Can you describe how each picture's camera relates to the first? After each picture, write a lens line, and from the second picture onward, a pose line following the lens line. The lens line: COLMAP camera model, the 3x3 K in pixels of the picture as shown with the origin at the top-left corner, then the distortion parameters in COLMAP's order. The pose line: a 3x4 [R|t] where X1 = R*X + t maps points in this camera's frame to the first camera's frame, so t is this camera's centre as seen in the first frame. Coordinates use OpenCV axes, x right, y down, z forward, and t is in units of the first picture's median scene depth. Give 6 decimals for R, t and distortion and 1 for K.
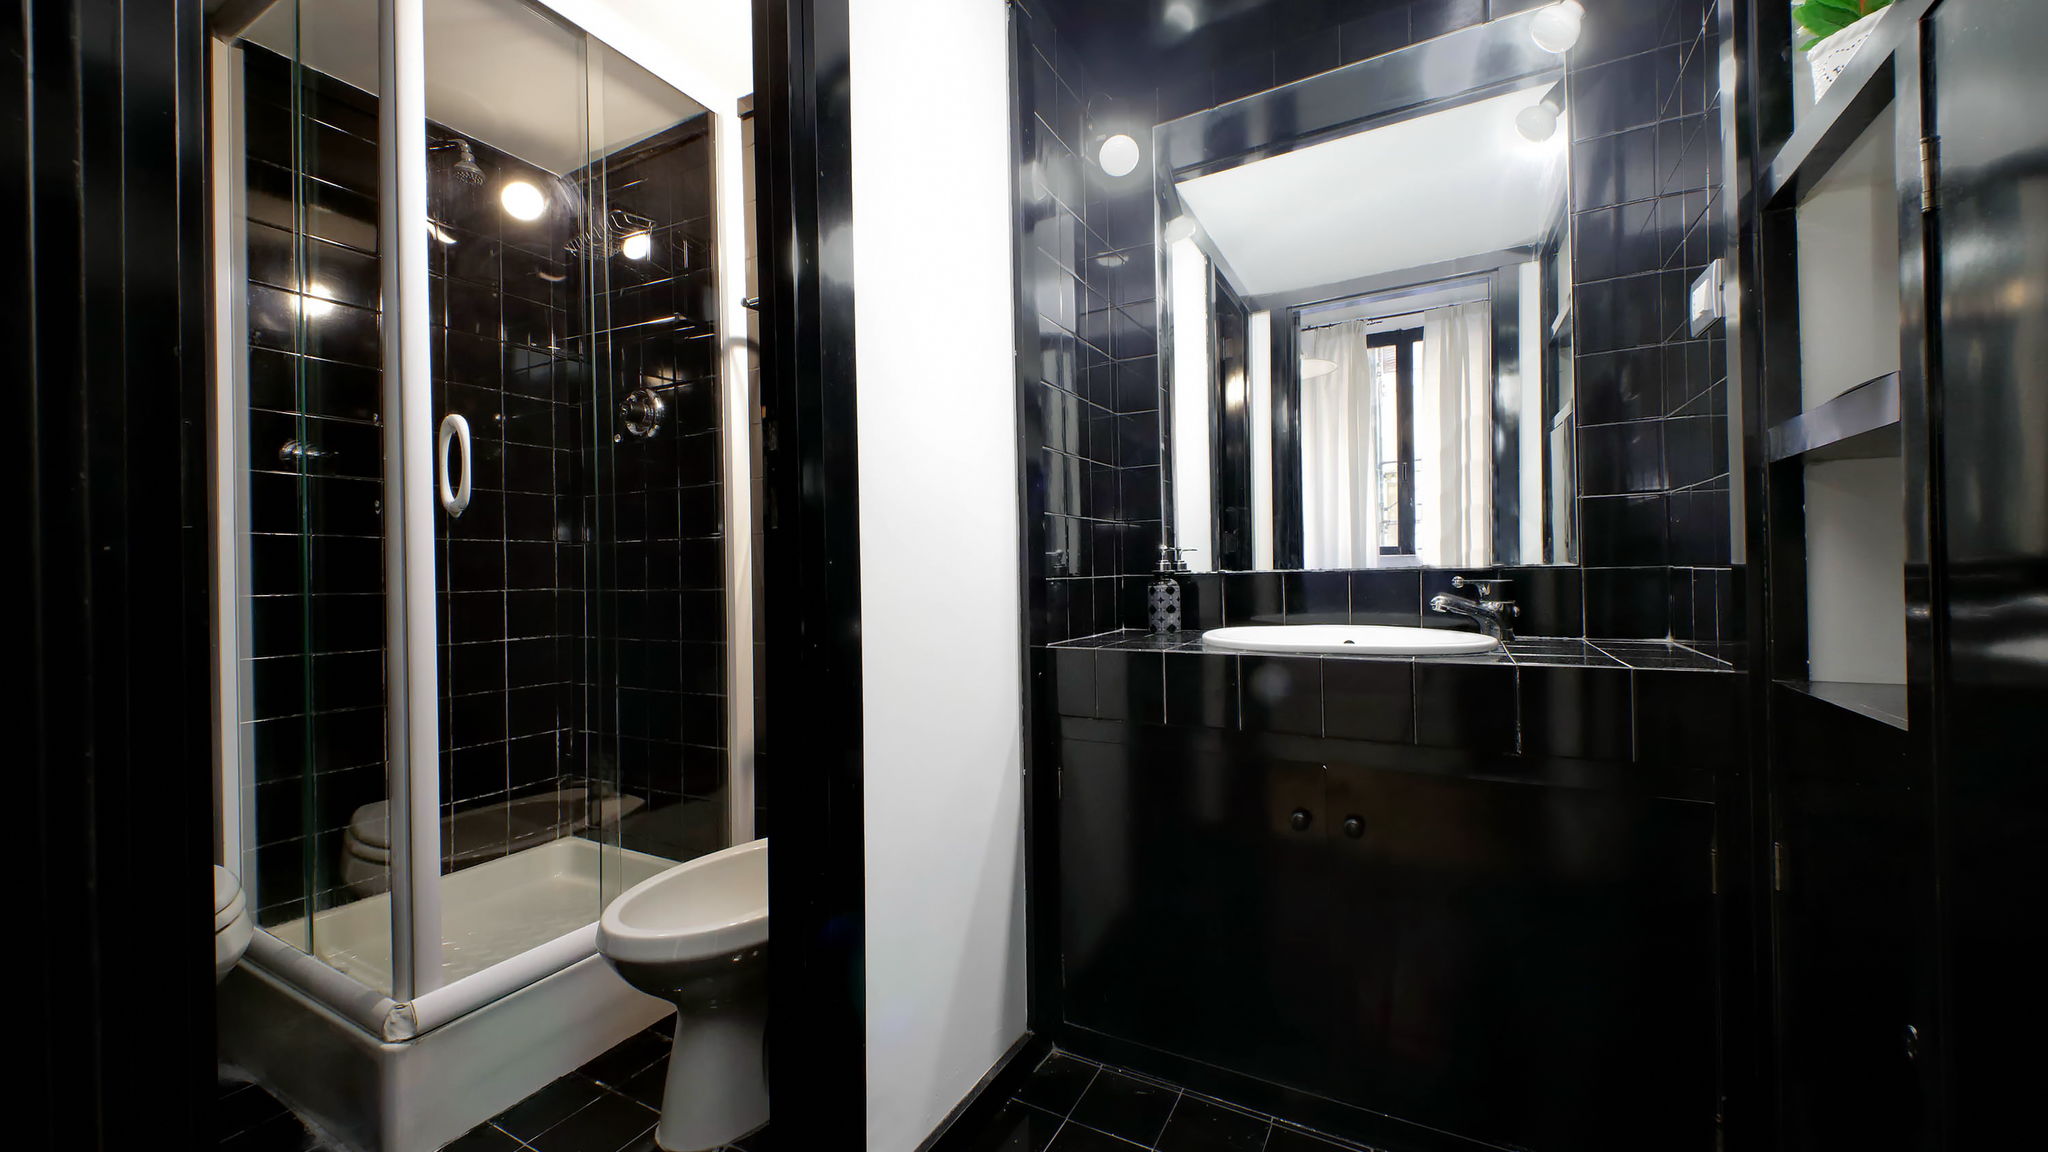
lens RADIAL K [[789.8, 0, 989.2], [0, 789.8, 577.6], [0, 0, 1]] dist [0.015468, -0.003407]
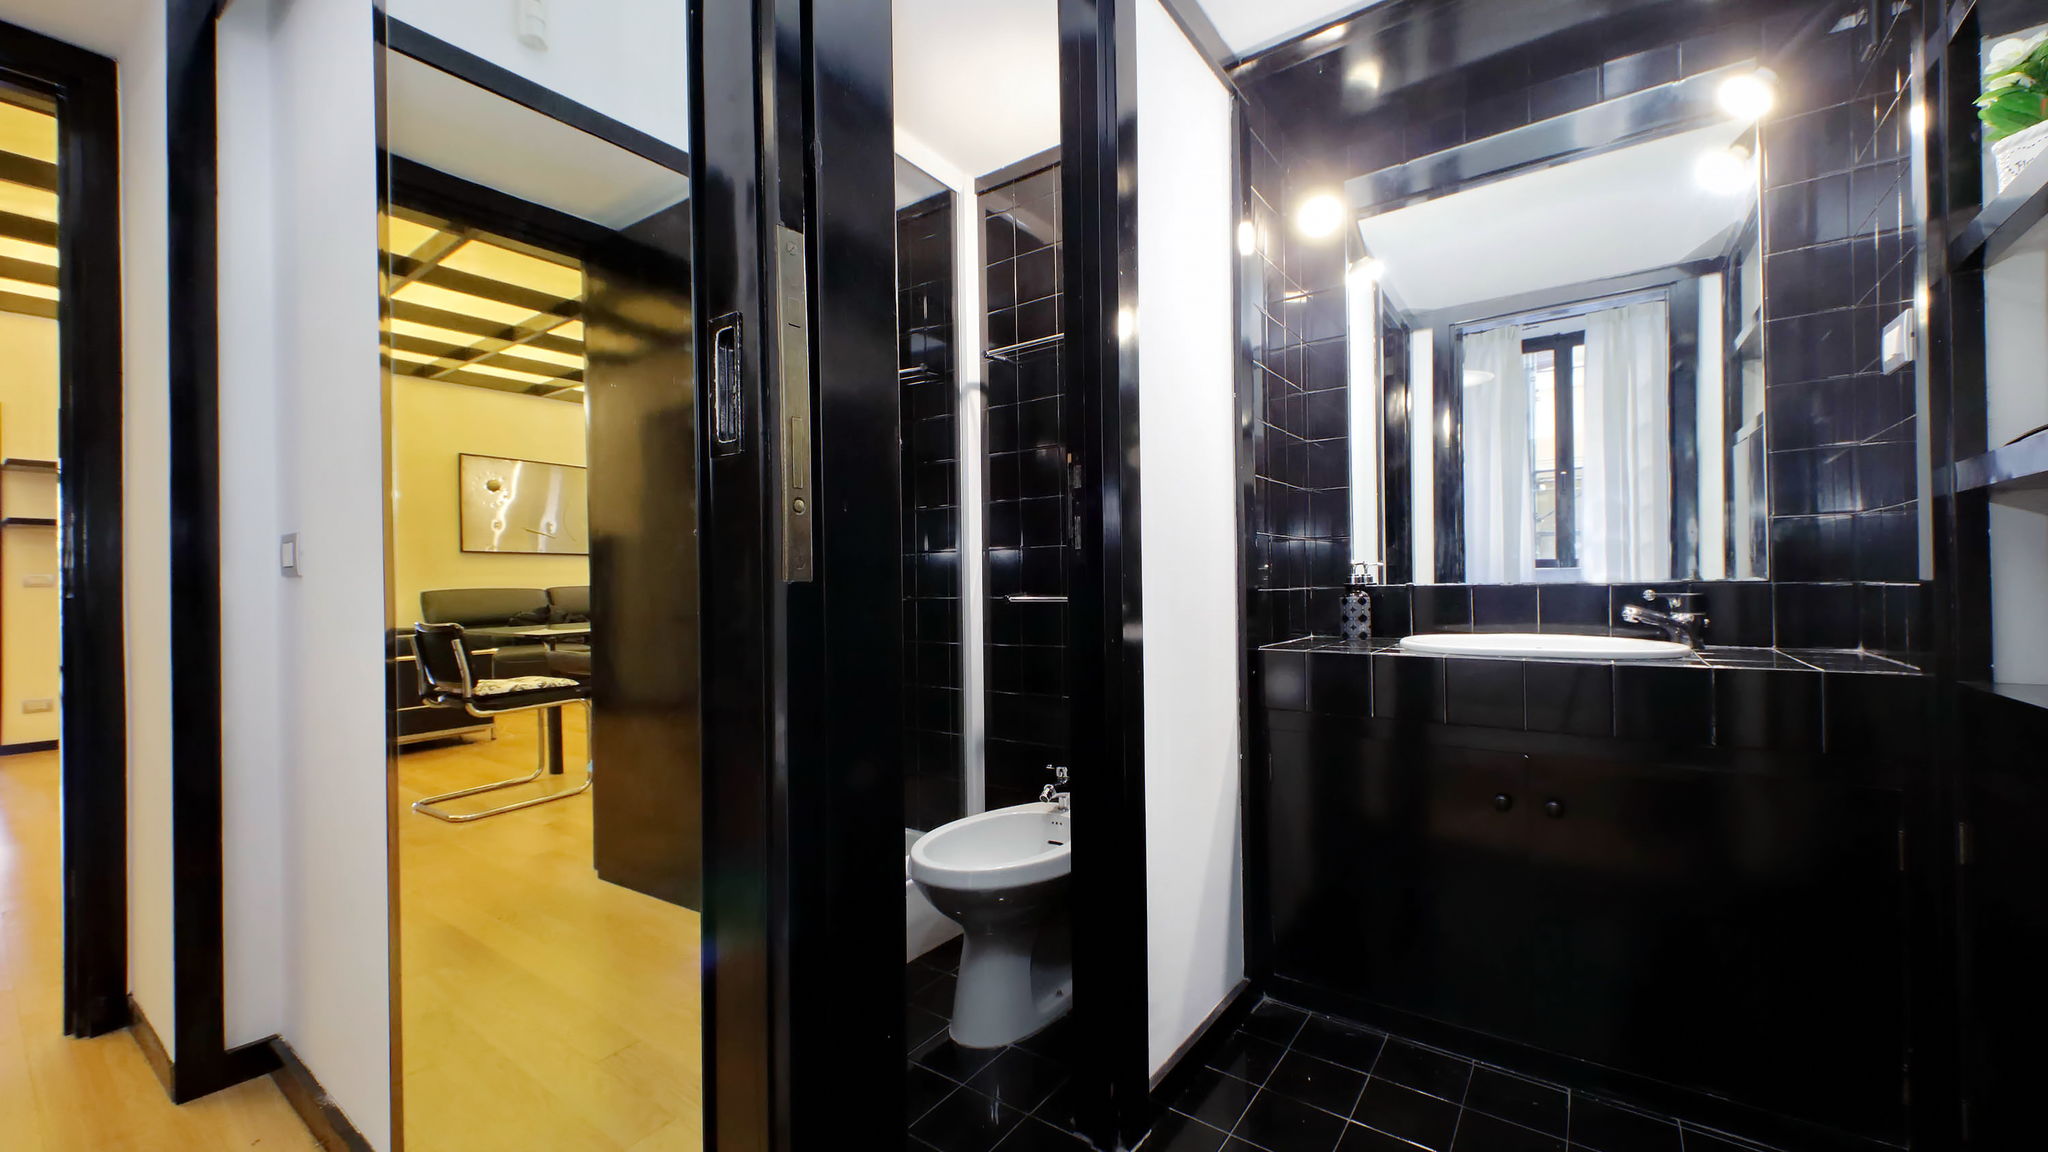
lens RADIAL K [[789.8, 0, 1018.0], [0, 789.8, 589.0], [0, 0, 1]] dist [0.015468, -0.003407]
pose [[0.994078, 0.004673, -0.108567, -0.154232], [-0.004503, 0.999988, 0.001811, -0.000873], [0.108574, -0.001311, 0.994088, -0.188355]]
